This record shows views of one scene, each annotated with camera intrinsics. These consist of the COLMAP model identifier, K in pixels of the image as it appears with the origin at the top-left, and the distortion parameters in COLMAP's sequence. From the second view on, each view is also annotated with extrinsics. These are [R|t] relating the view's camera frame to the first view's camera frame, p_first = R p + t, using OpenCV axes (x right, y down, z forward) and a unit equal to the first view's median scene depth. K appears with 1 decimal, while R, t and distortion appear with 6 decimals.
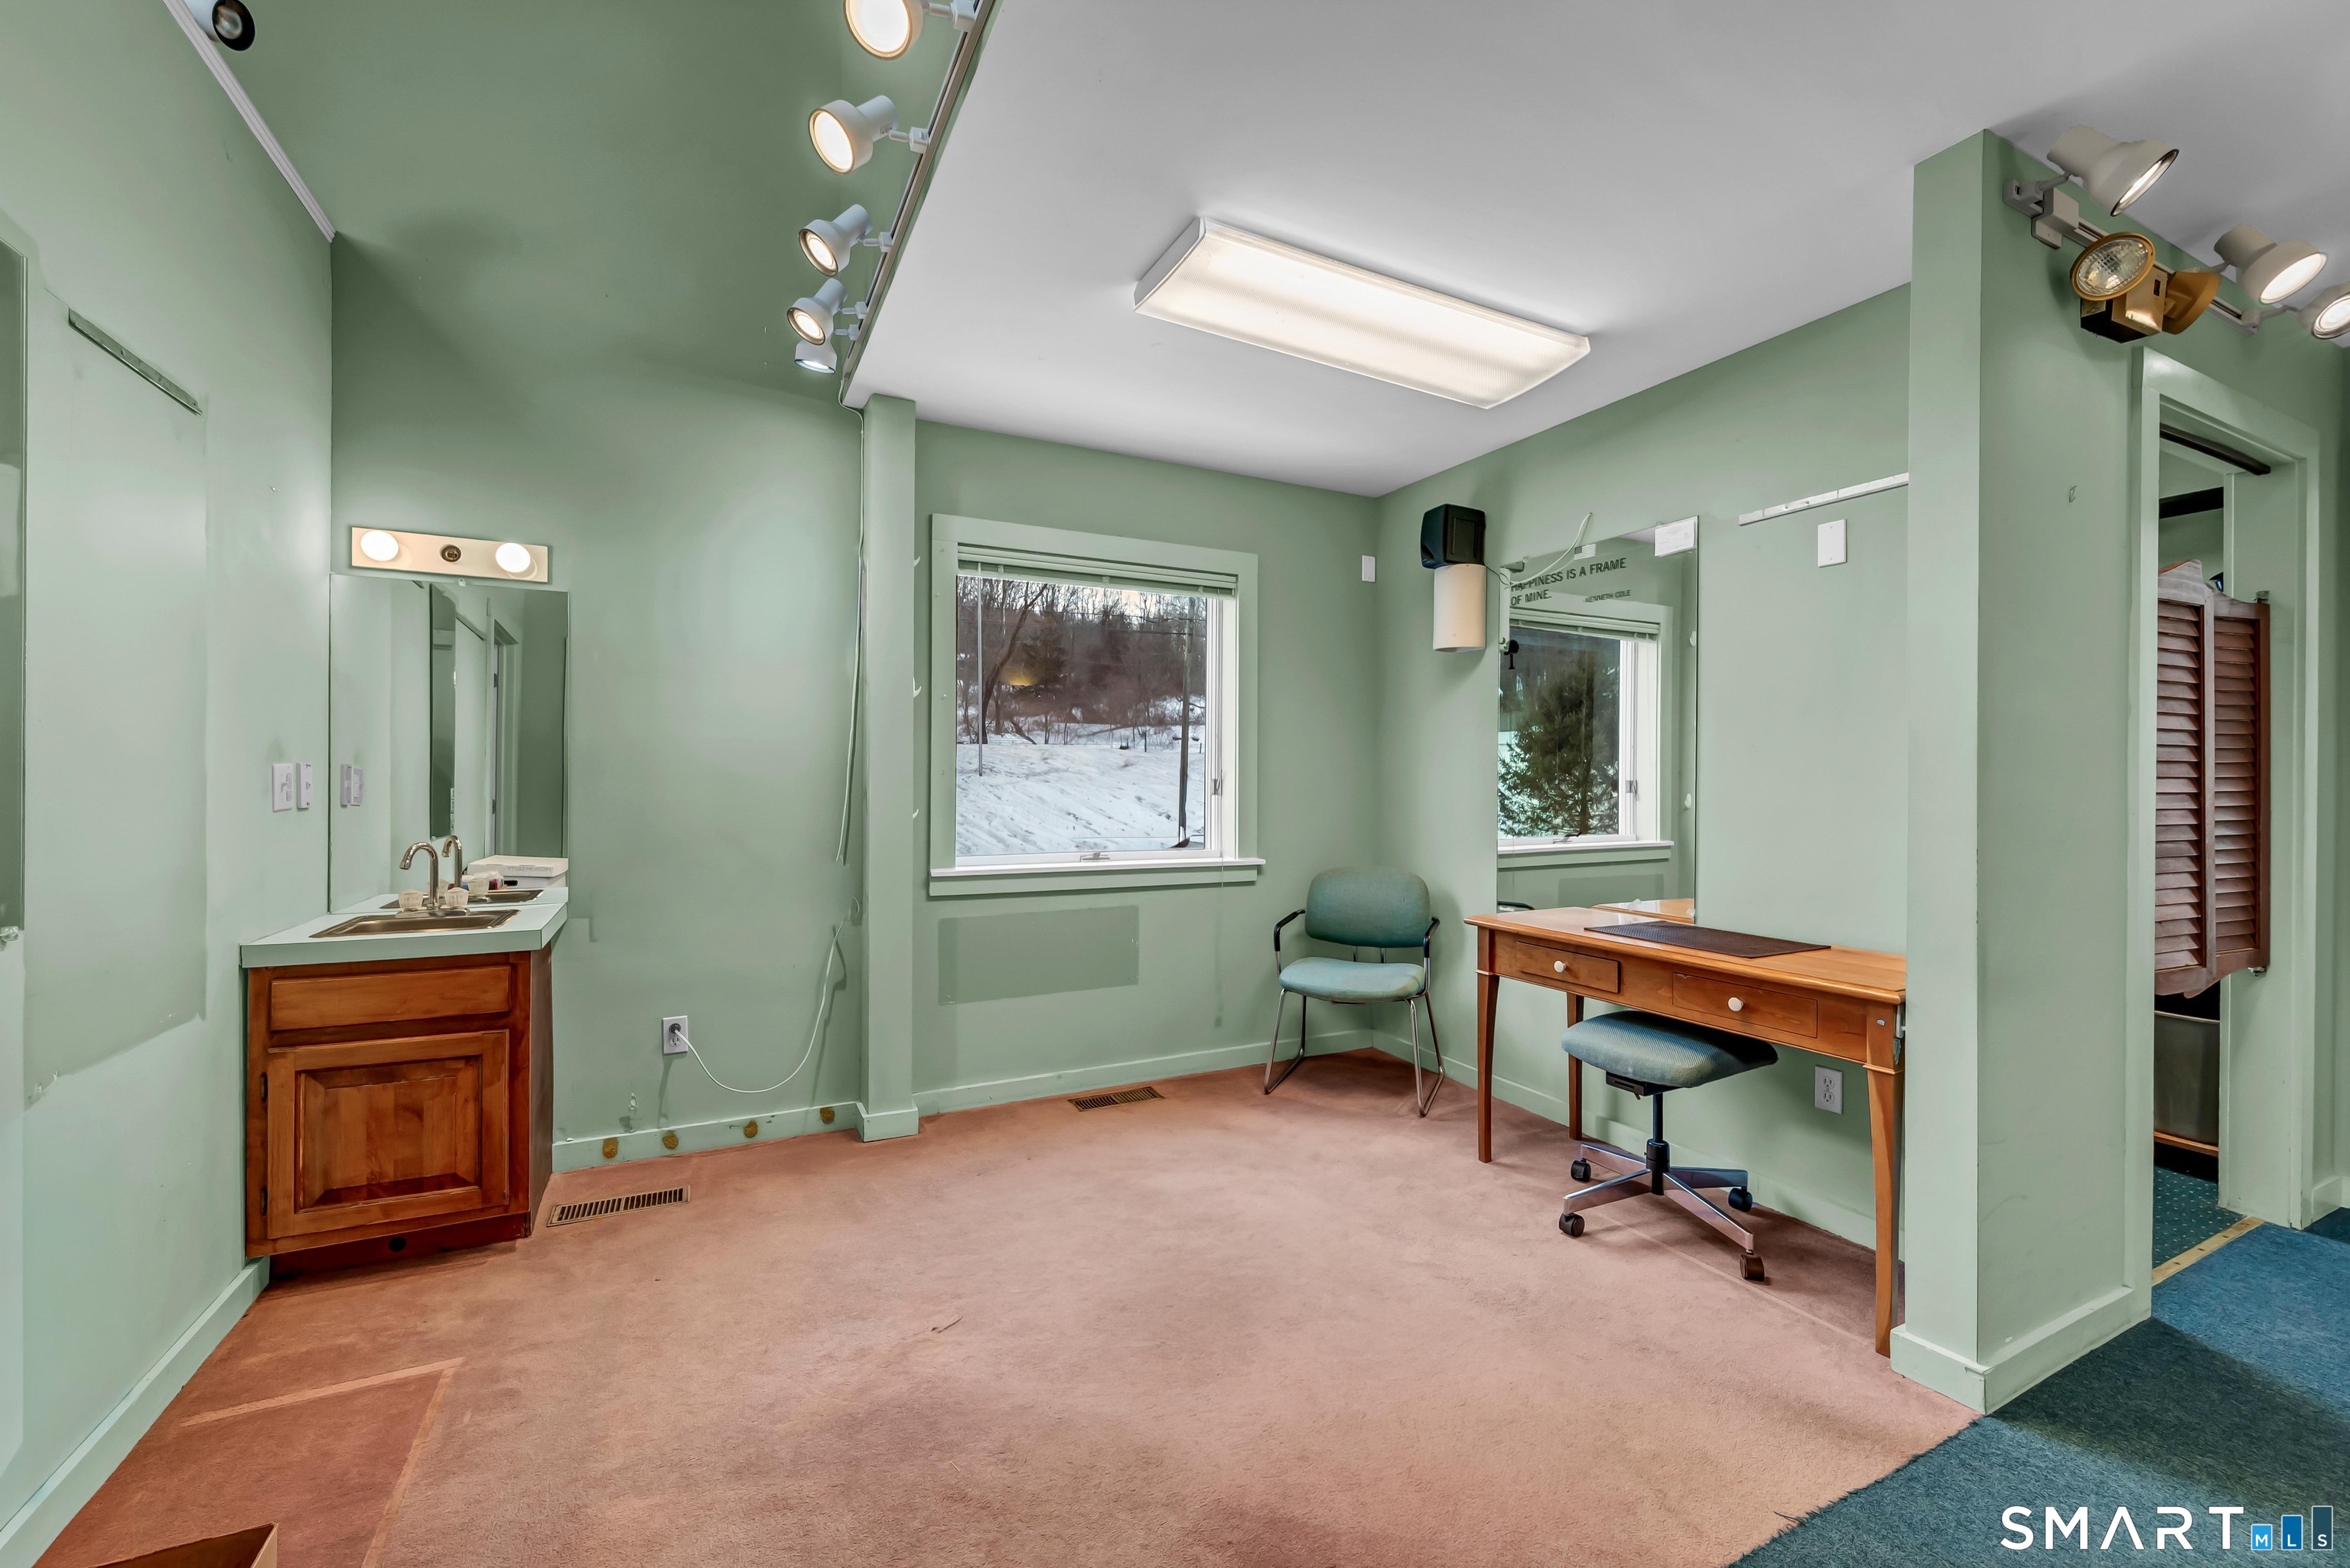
lens RADIAL K [[957.0, 0, 1175.0], [0, 957.0, 784.0], [0, 0, 1]] dist [-0.000102, -0.000166]
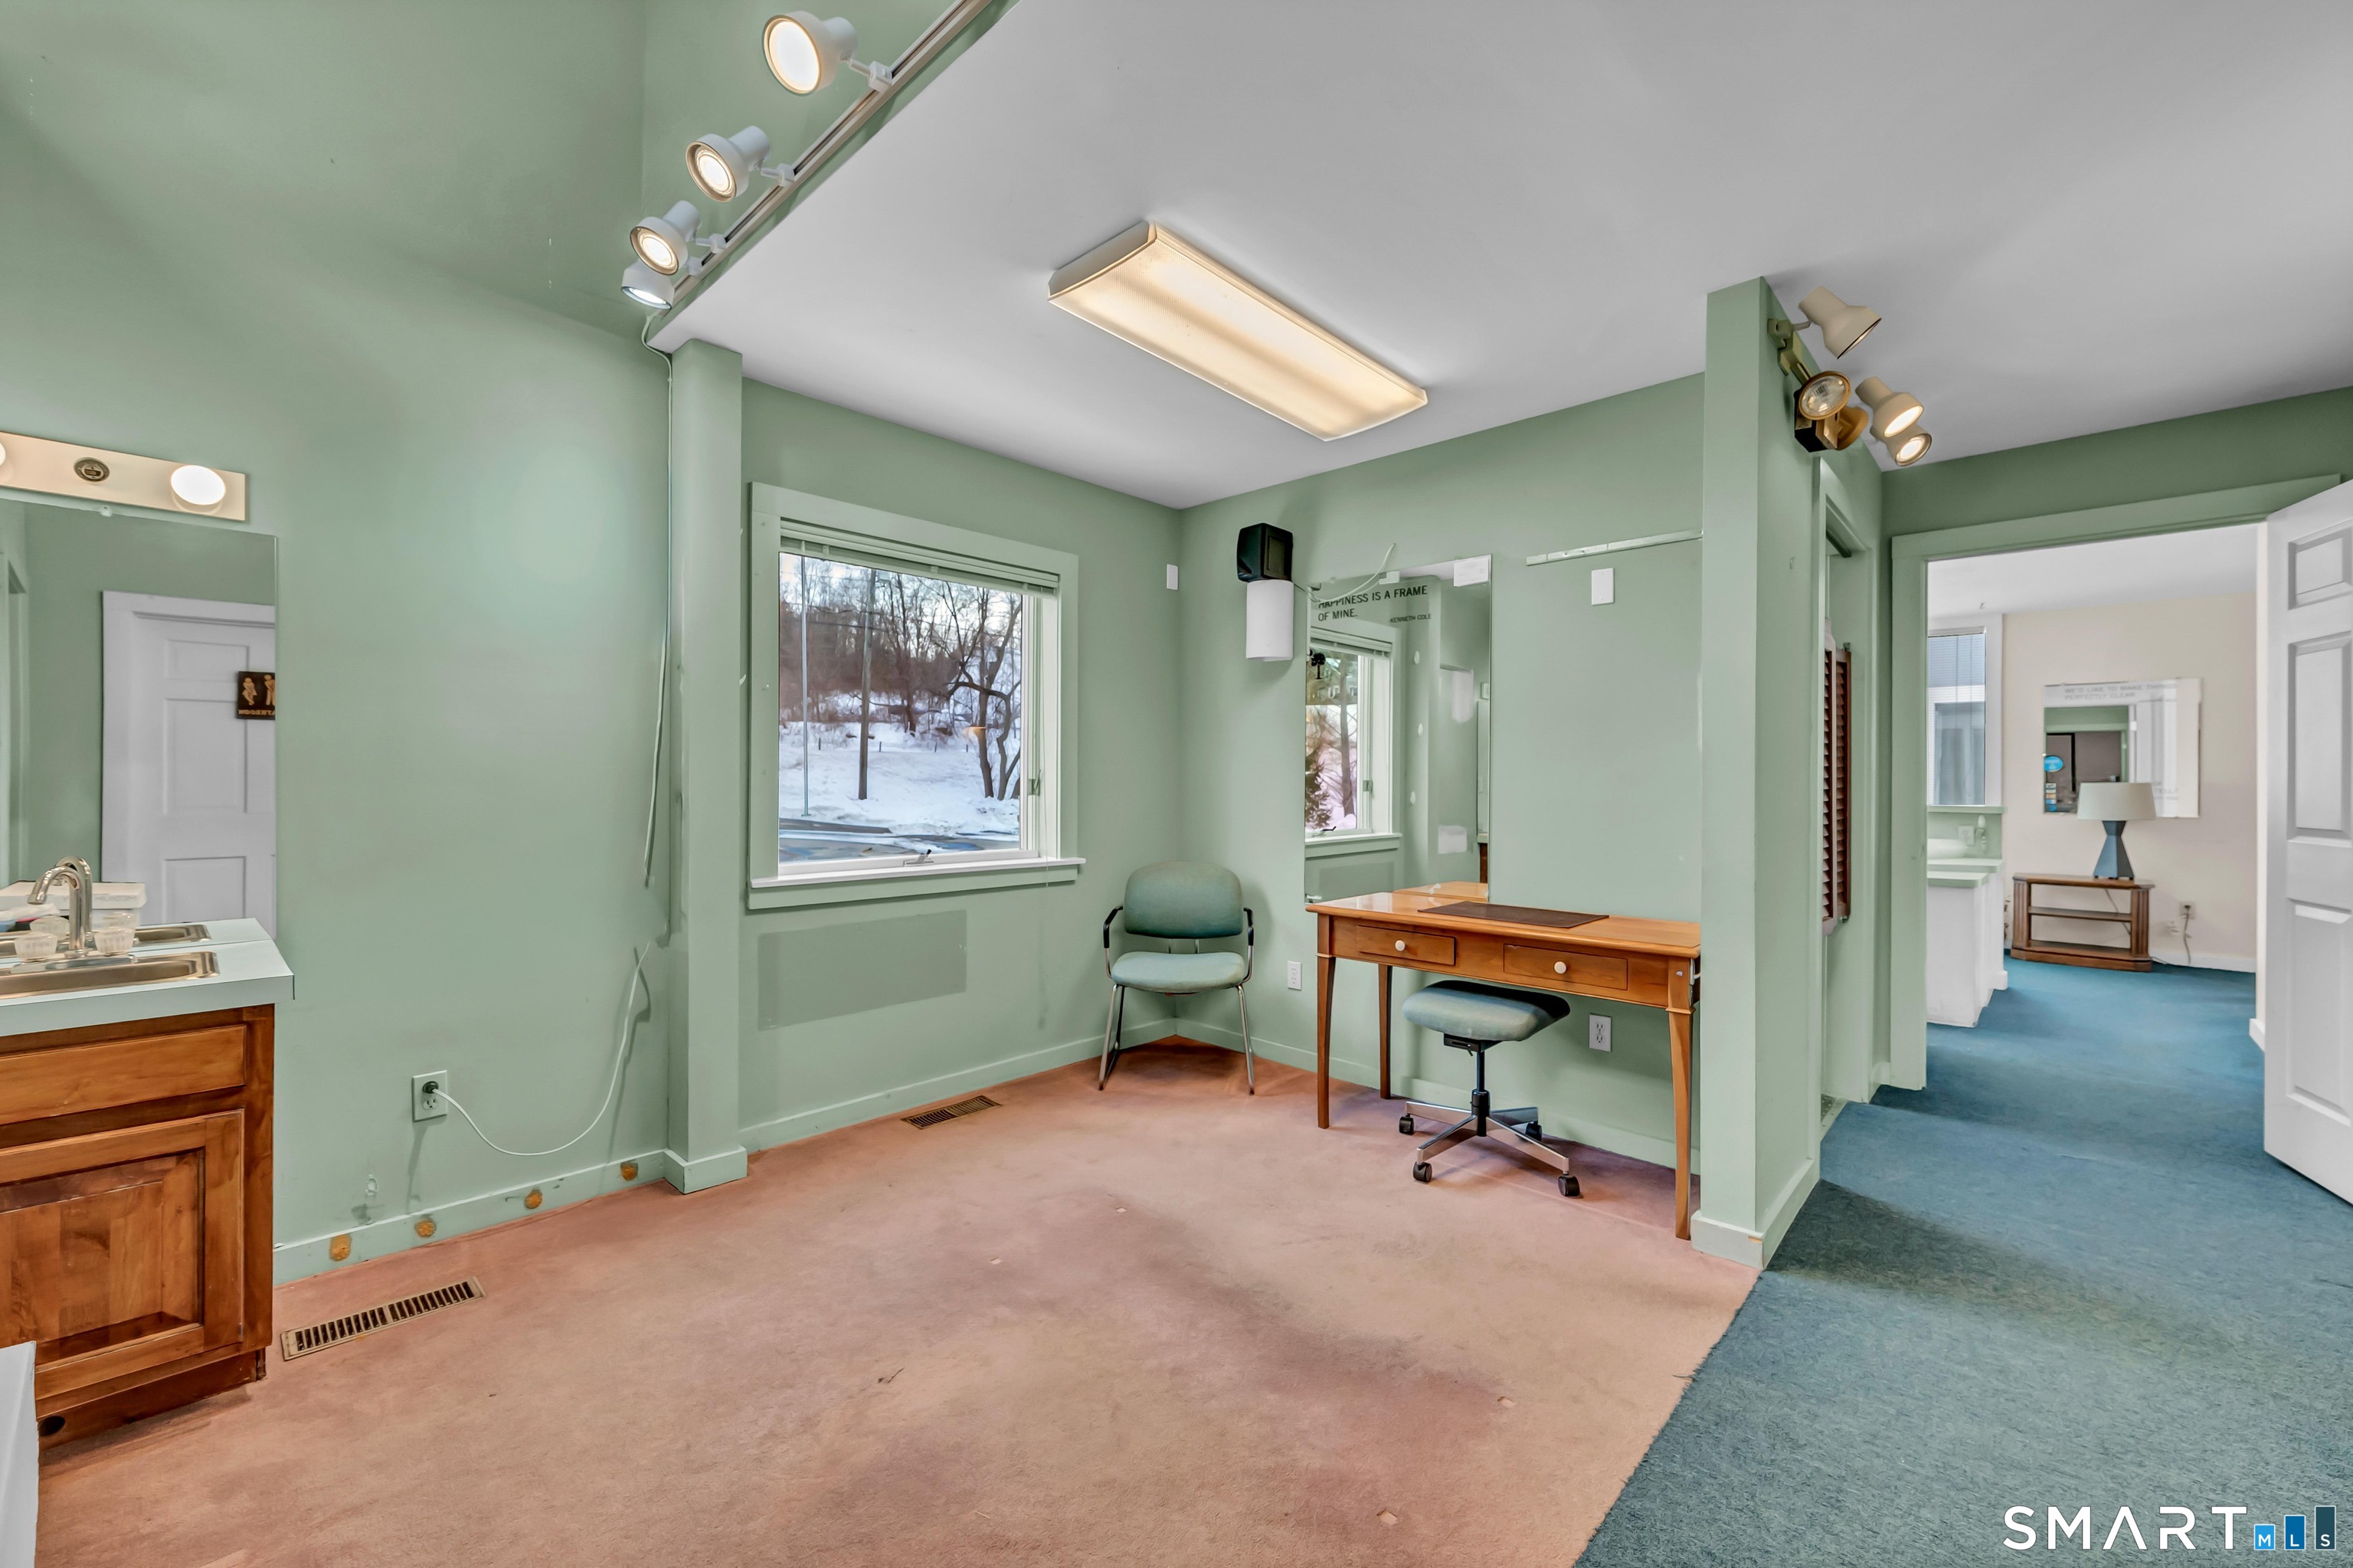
lens RADIAL K [[946.5, 0, 1176.5], [0, 946.5, 784.0], [0, 0, 1]] dist [-0.000493, -0.000034]
pose [[0.941580, -0.001552, 0.336787, -0.215779], [0.001292, 0.999999, 0.000999, -0.000592], [-0.336788, -0.000505, 0.941580, 0.039721]]
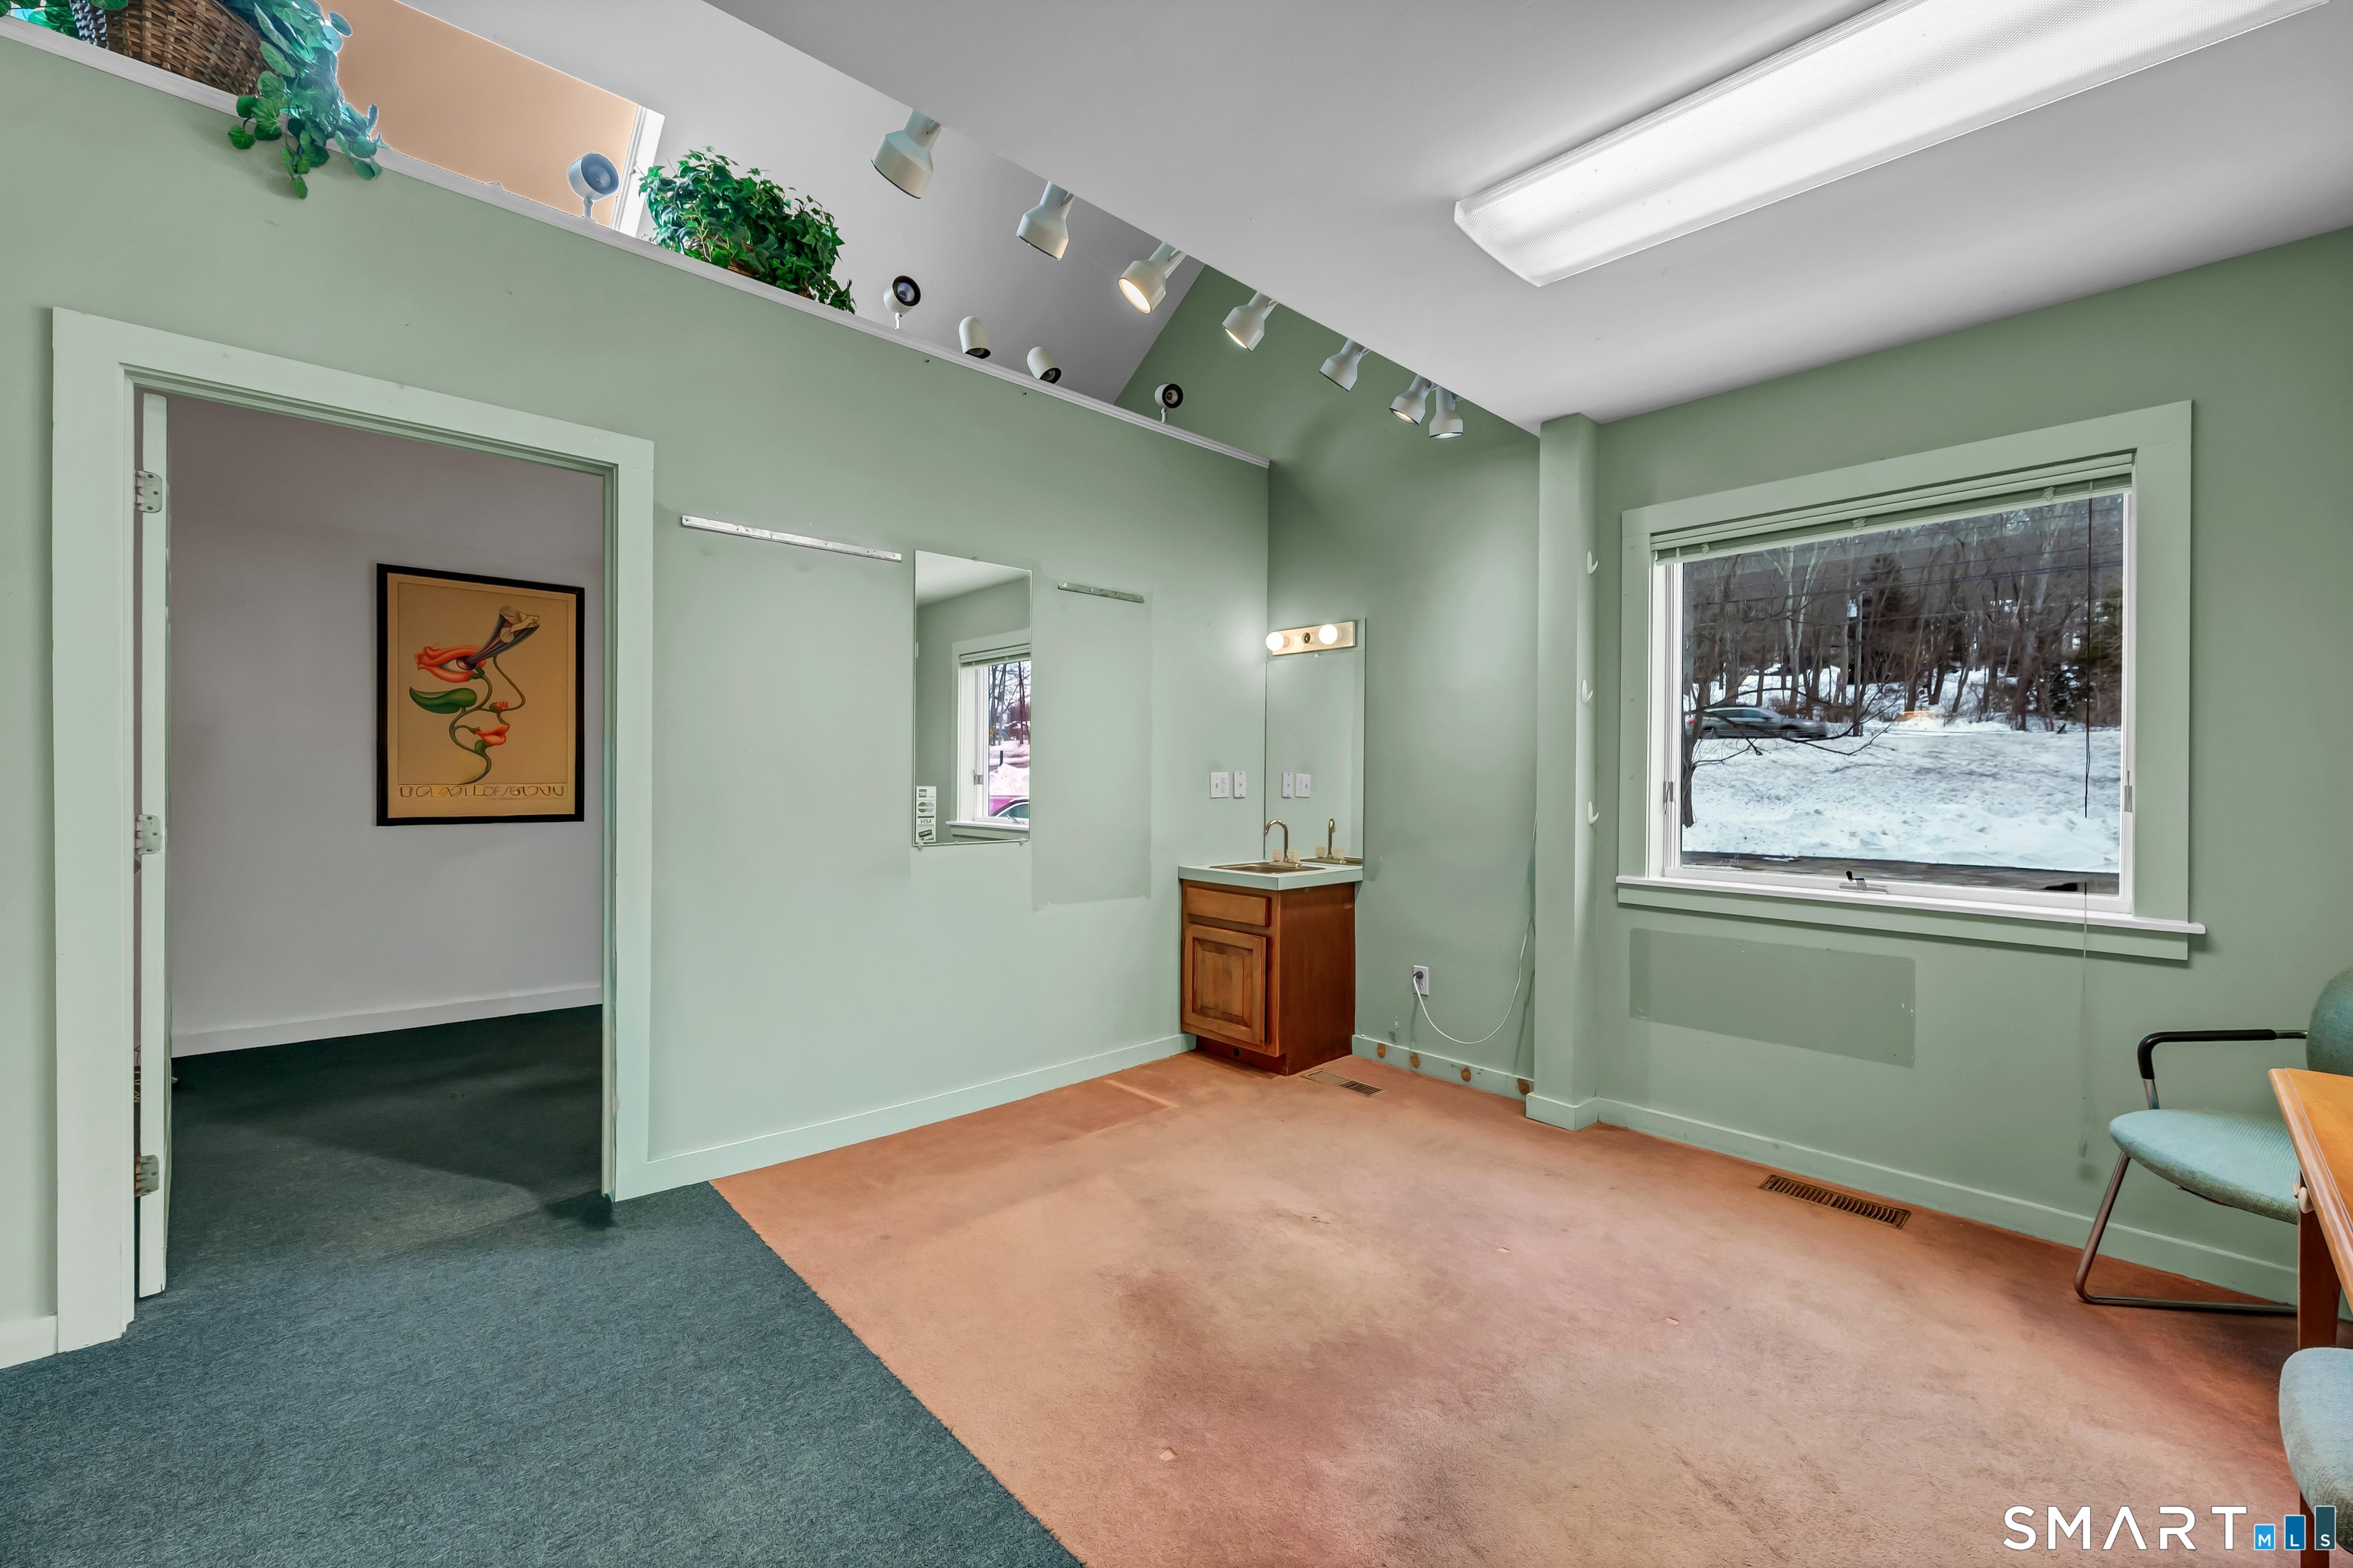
lens RADIAL K [[946.5, 0, 1176.5], [0, 946.5, 784.0], [0, 0, 1]] dist [-0.000493, -0.000034]
pose [[0.278622, 0.004712, -0.960389, 0.665223], [-0.011098, 0.999937, 0.001686, -0.000928], [0.960337, 0.010188, 0.278657, 0.354036]]
